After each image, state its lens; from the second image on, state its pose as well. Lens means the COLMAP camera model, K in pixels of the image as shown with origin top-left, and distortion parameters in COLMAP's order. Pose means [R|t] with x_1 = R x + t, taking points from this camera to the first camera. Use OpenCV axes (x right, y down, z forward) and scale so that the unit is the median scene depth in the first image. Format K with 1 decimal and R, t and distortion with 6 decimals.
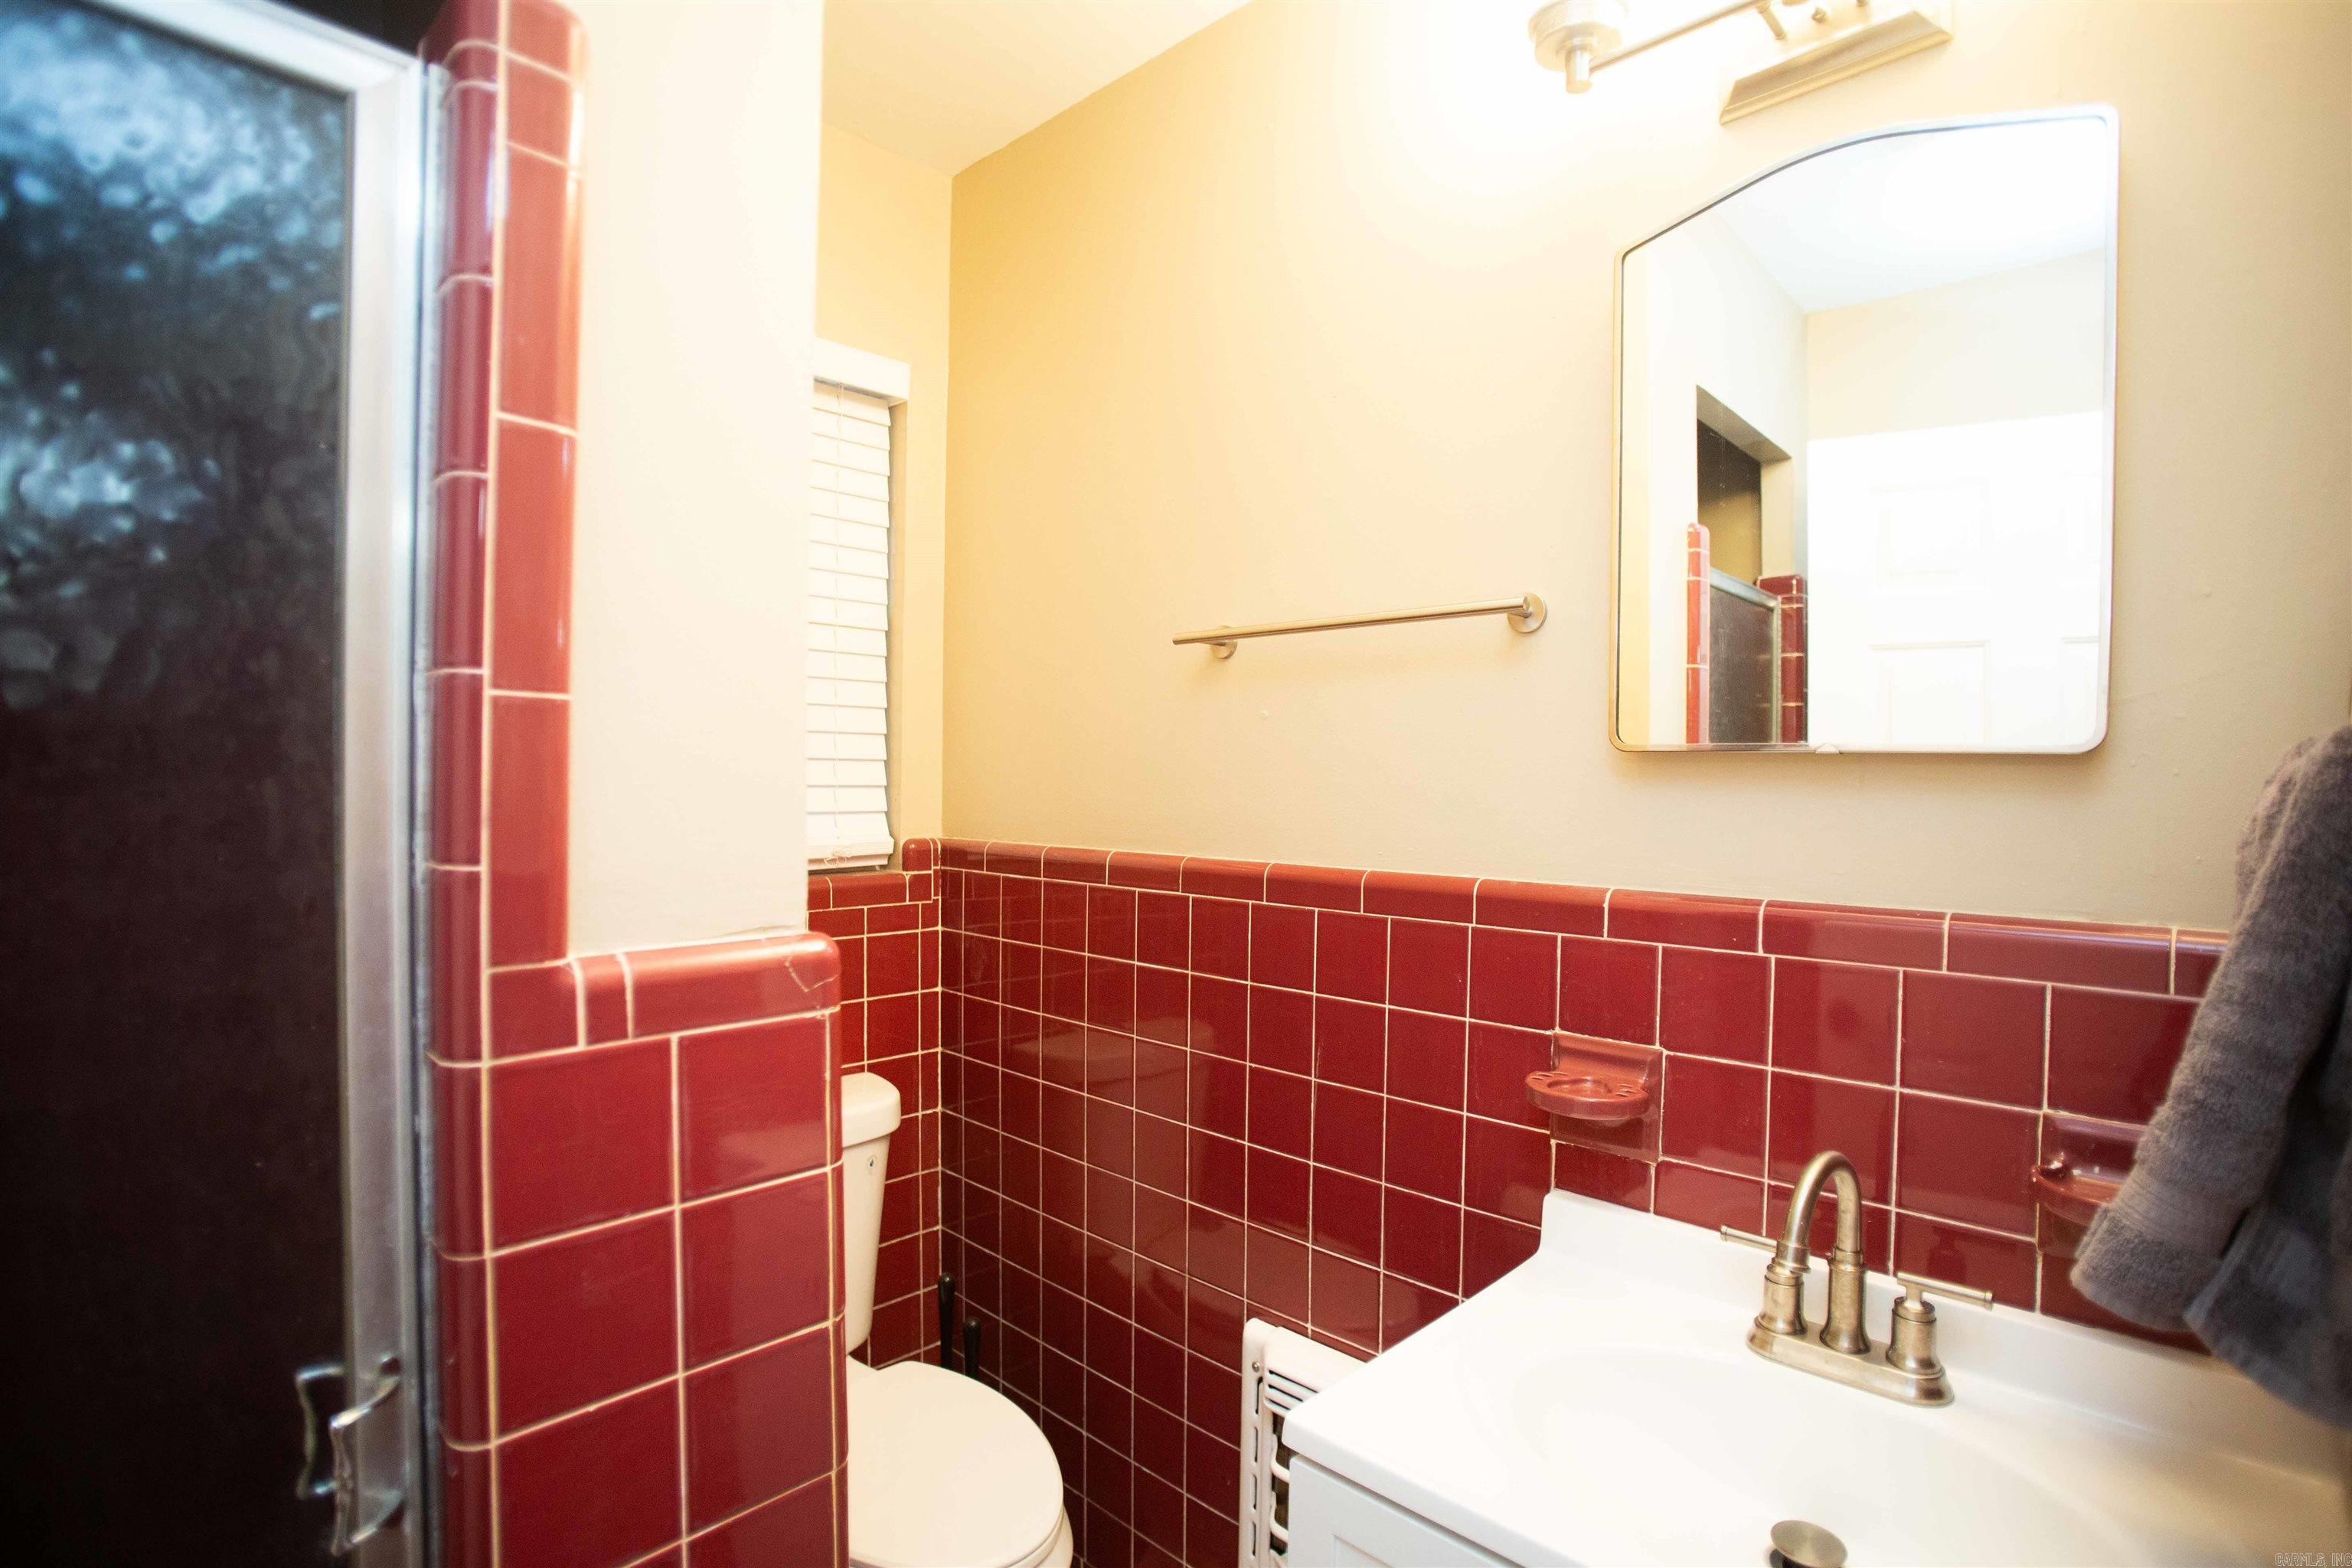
lens RADIAL K [[1148.0, 0, 1104.2], [0, 1148.0, 749.0], [0, 0, 1]] dist [-0.071391, 0.026068]
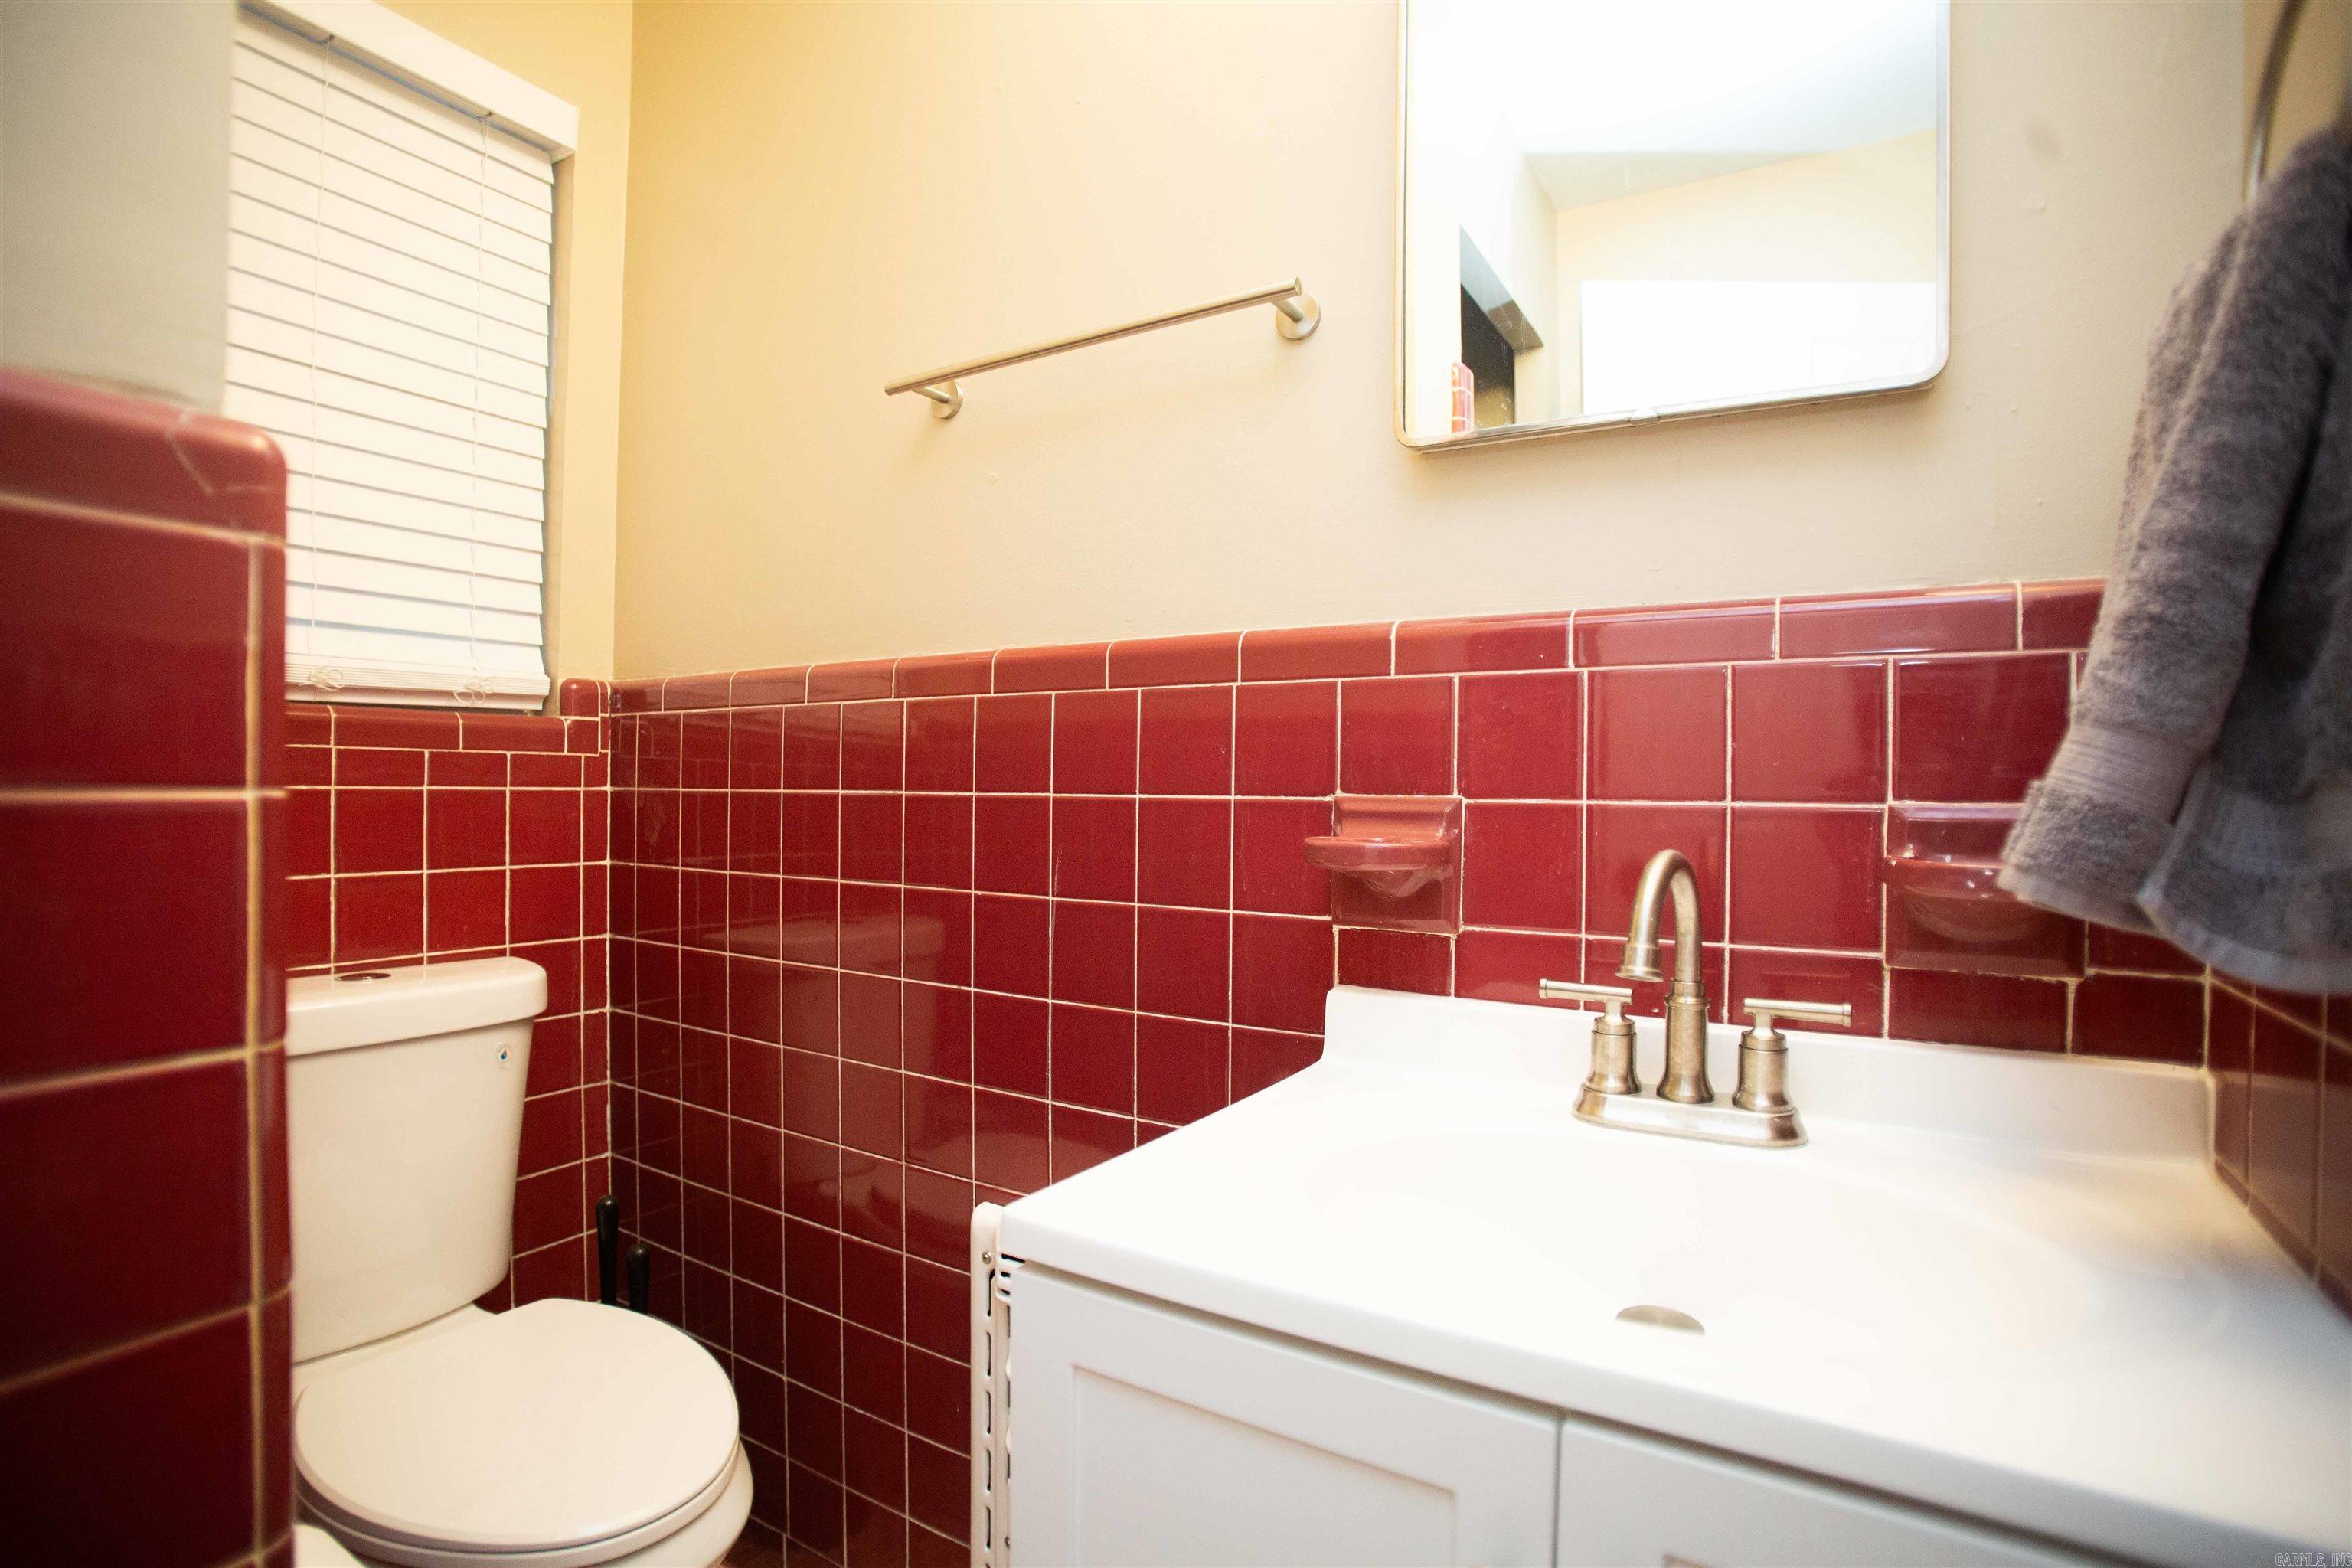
lens RADIAL K [[1148.0, 0, 1099.6], [0, 1148.0, 779.4], [0, 0, 1]] dist [-0.071391, 0.026068]
pose [[0.979195, -0.000889, 0.202919, 0.056910], [0.000847, 1.000000, 0.000292, 0.238140], [-0.202919, -0.000114, 0.979195, 0.210242]]
